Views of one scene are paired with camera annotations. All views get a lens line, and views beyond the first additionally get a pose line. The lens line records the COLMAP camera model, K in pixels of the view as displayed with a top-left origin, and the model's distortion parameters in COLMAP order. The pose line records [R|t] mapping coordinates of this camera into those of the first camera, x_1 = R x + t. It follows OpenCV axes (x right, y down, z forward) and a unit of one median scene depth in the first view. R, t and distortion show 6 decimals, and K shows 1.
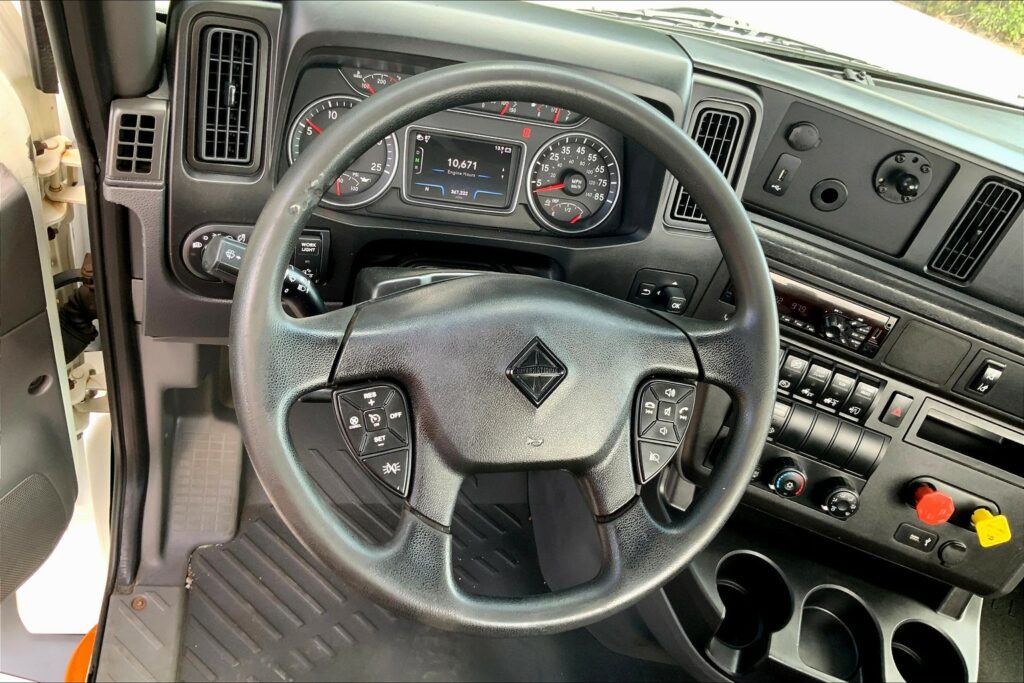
lens RADIAL K [[861.2, 0, 512.0], [0, 861.2, 341.5], [0, 0, 1]] dist [0.113808, -0.234643]
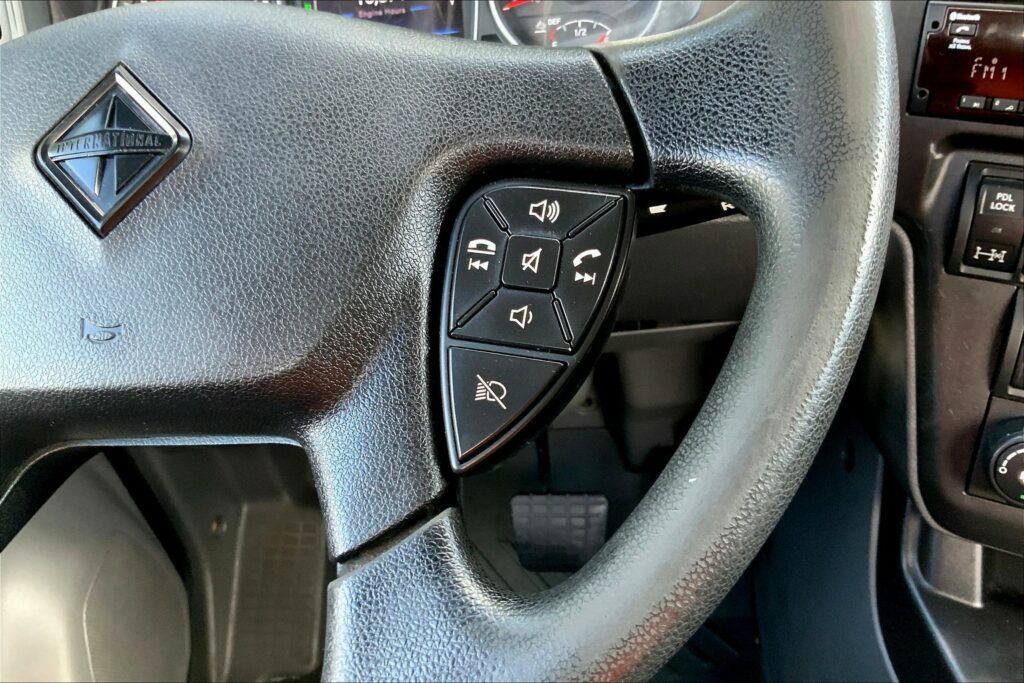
lens RADIAL K [[861.2, 0, 512.0], [0, 861.2, 341.5], [0, 0, 1]] dist [0.113808, -0.234643]
pose [[0.897026, -0.158067, -0.412745, 0.232959], [0.086351, 0.978542, -0.187081, 0.132553], [0.433459, 0.132175, 0.891427, 0.494332]]
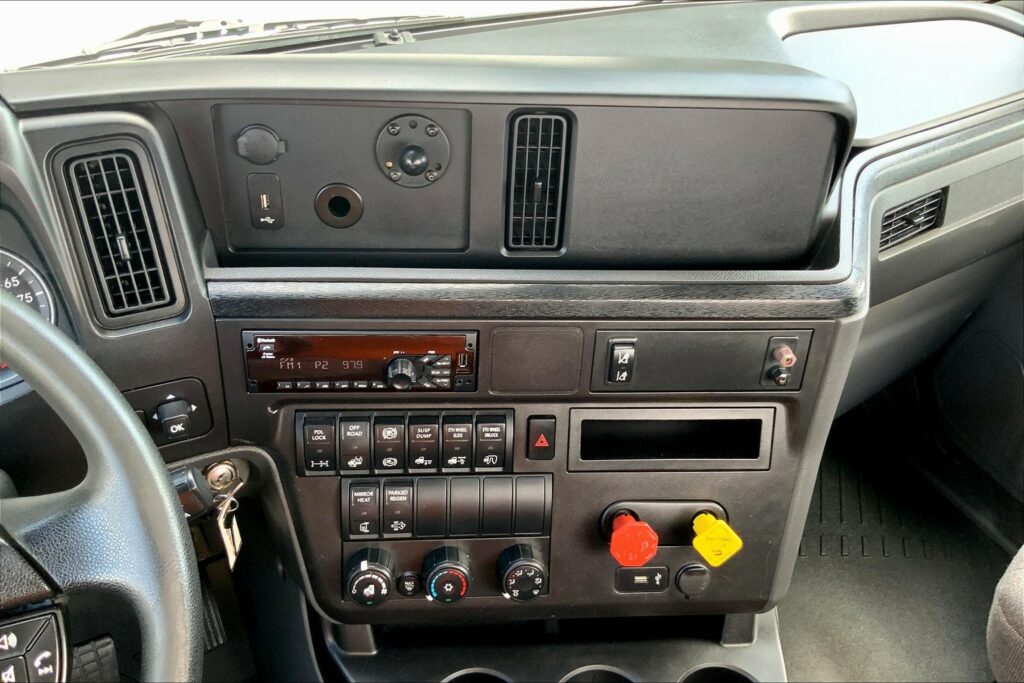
lens RADIAL K [[861.2, 0, 512.0], [0, 861.2, 341.5], [0, 0, 1]] dist [0.113808, -0.234643]
pose [[0.927438, -0.361043, 0.097499, 0.387302], [0.363732, 0.931442, -0.010753, -0.000685], [-0.086932, 0.045436, 0.995178, 0.267131]]
